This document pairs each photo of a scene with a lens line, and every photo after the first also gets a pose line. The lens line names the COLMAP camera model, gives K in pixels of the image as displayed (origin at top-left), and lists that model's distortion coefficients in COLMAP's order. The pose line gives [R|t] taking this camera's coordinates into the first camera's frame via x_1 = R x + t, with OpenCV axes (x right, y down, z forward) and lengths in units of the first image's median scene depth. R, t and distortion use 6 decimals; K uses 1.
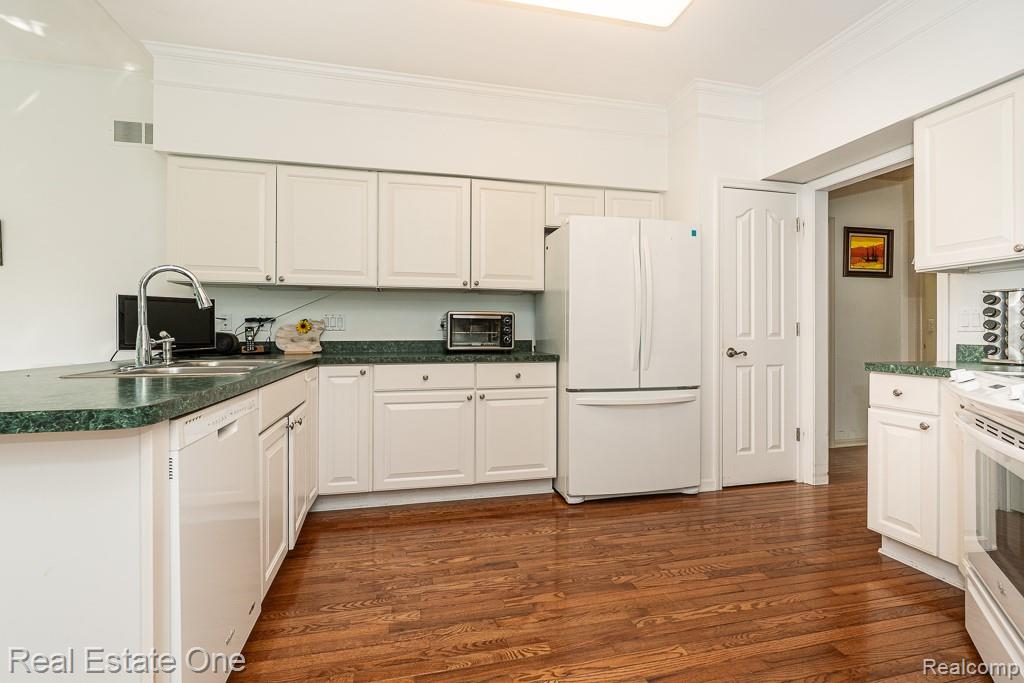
lens RADIAL K [[472.4, 0, 512.0], [0, 472.4, 322.9], [0, 0, 1]] dist [-0.001322, -0.000088]
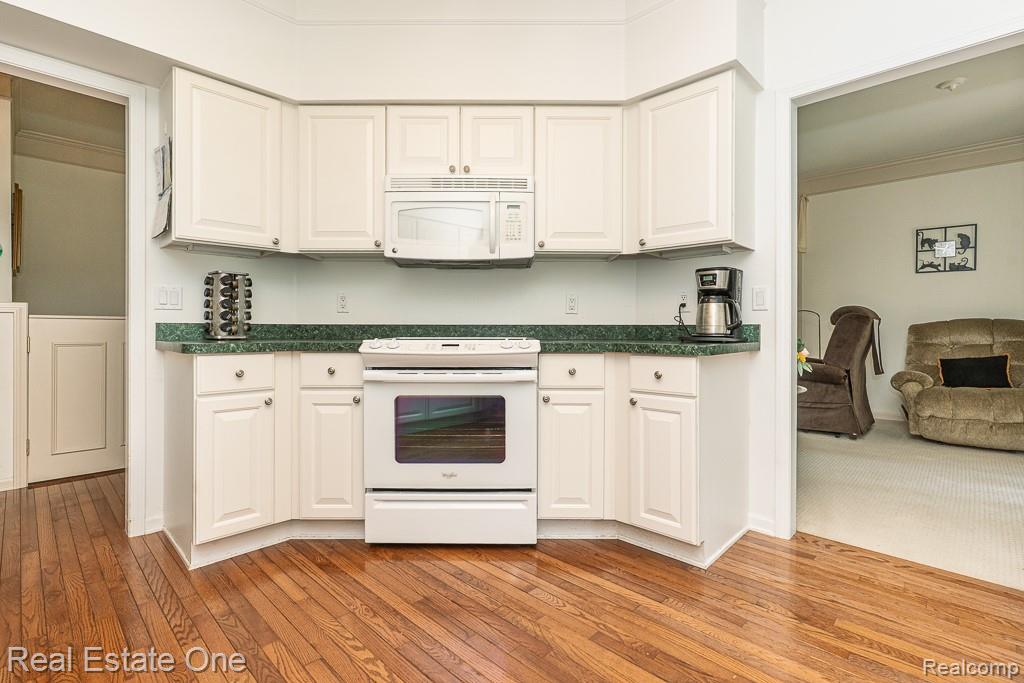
lens RADIAL K [[472.4, 0, 512.0], [0, 472.4, 322.9], [0, 0, 1]] dist [-0.001322, -0.000088]
pose [[-0.533282, 0.006886, 0.845910, -0.266205], [-0.023906, 0.999445, -0.023207, 0.061045], [-0.845600, -0.032599, -0.532821, 1.105037]]
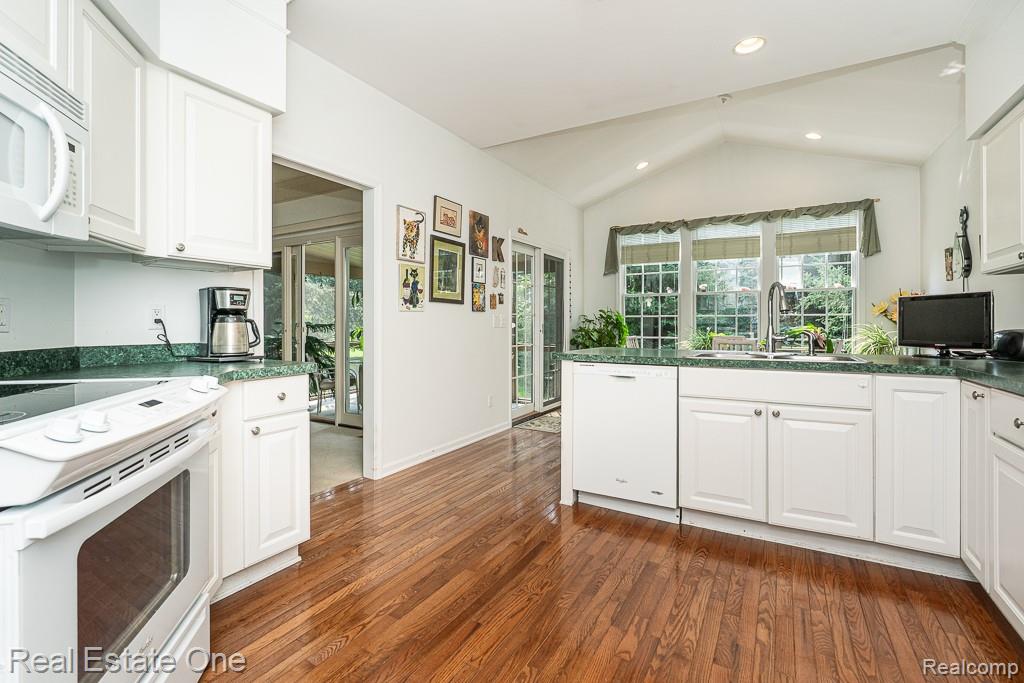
lens RADIAL K [[462.7, 0, 494.3], [0, 462.7, 323.4], [0, 0, 1]] dist [-0.000289, 0.000017]
pose [[-0.716949, -0.003206, -0.697119, 0.768684], [0.019009, 0.999528, -0.024147, 0.017203], [0.696867, -0.030564, -0.716549, 1.340143]]
